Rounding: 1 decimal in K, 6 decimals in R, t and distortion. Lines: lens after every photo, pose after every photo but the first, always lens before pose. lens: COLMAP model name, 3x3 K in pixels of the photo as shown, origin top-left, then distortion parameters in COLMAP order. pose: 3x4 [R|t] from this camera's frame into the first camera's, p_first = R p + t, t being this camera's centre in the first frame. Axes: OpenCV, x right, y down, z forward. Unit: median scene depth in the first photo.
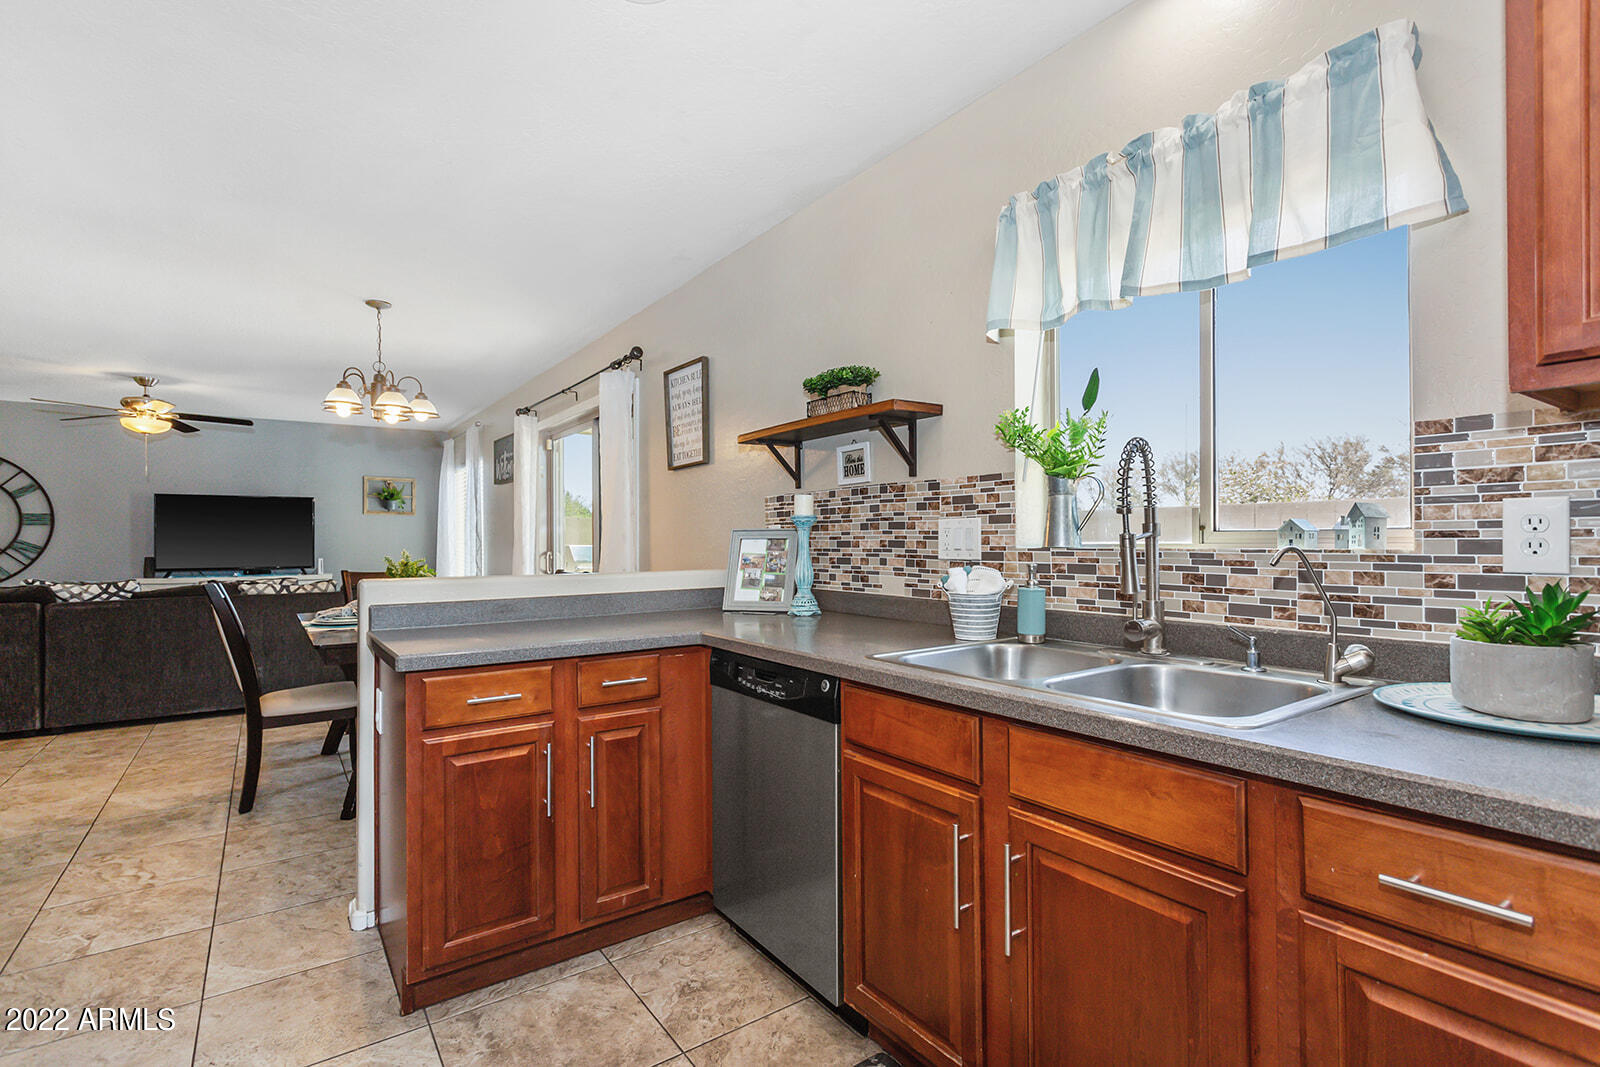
lens RADIAL K [[756.5, 0, 806.1], [0, 756.5, 536.5], [0, 0, 1]] dist [0.003378, 0.000804]
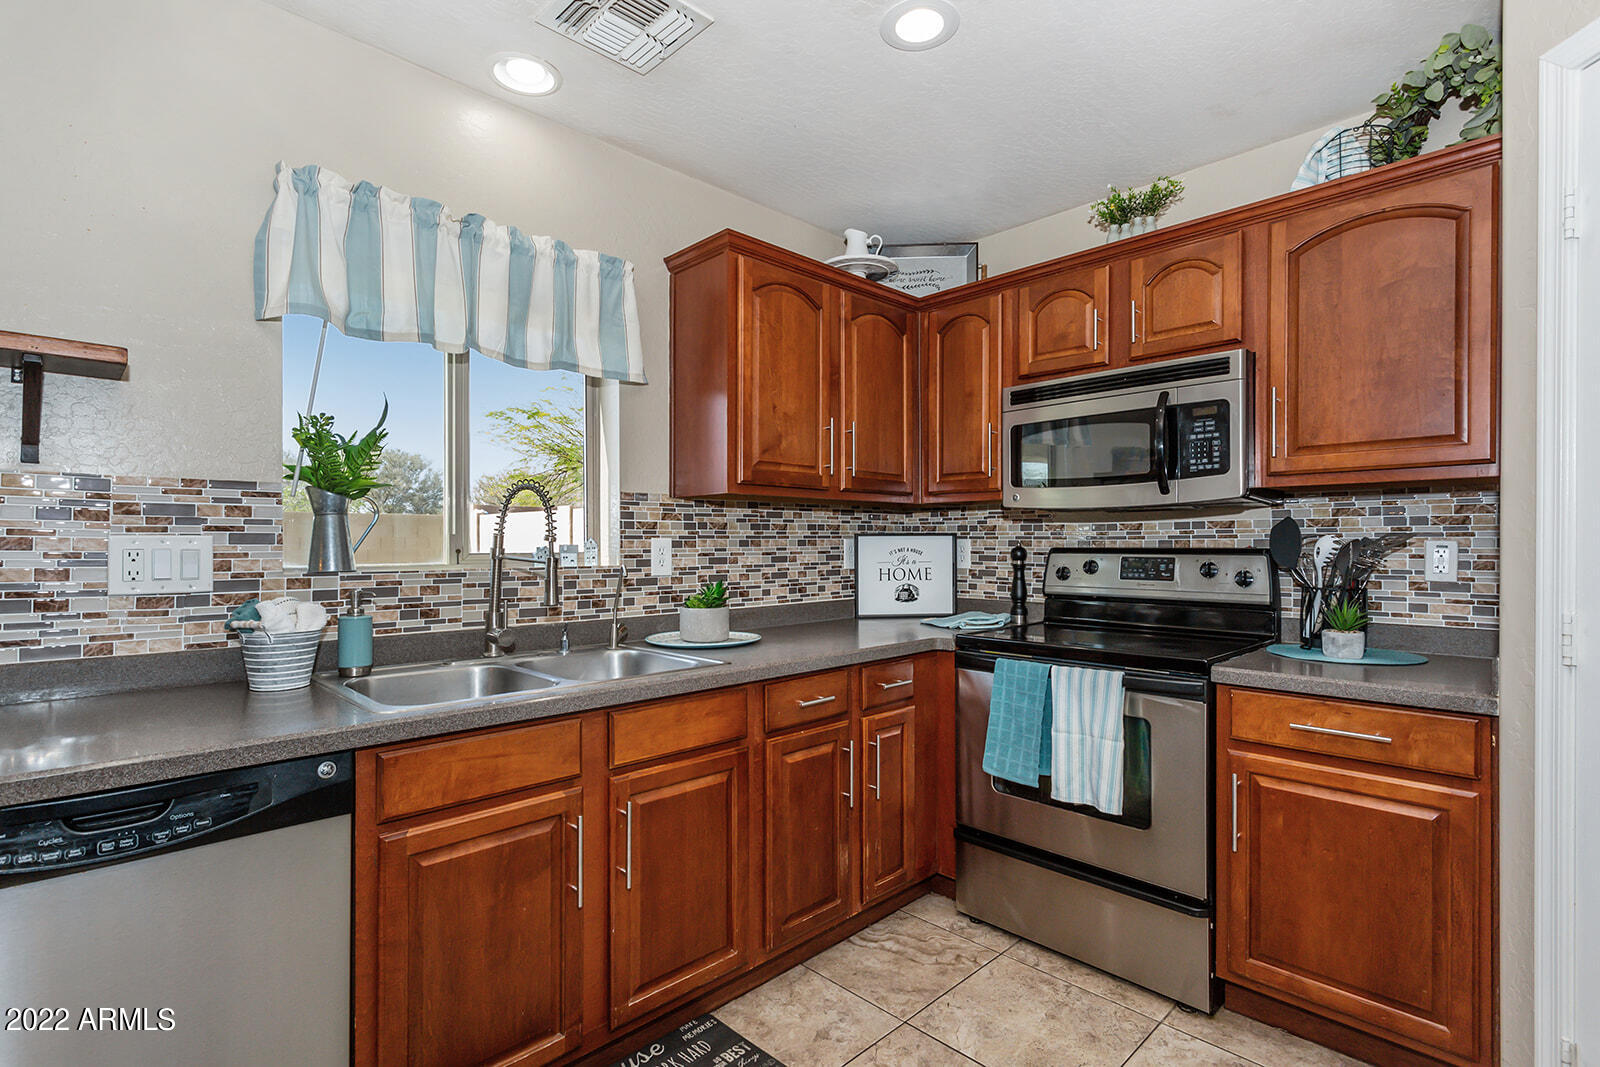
lens RADIAL K [[767.5, 0, 801.8], [0, 767.5, 549.0], [0, 0, 1]] dist [0.002417, 0.000228]
pose [[-0.160747, 0.002307, 0.986993, -0.601395], [-0.000443, 0.999997, -0.002410, -0.009572], [-0.986996, -0.000825, -0.160745, 0.520542]]
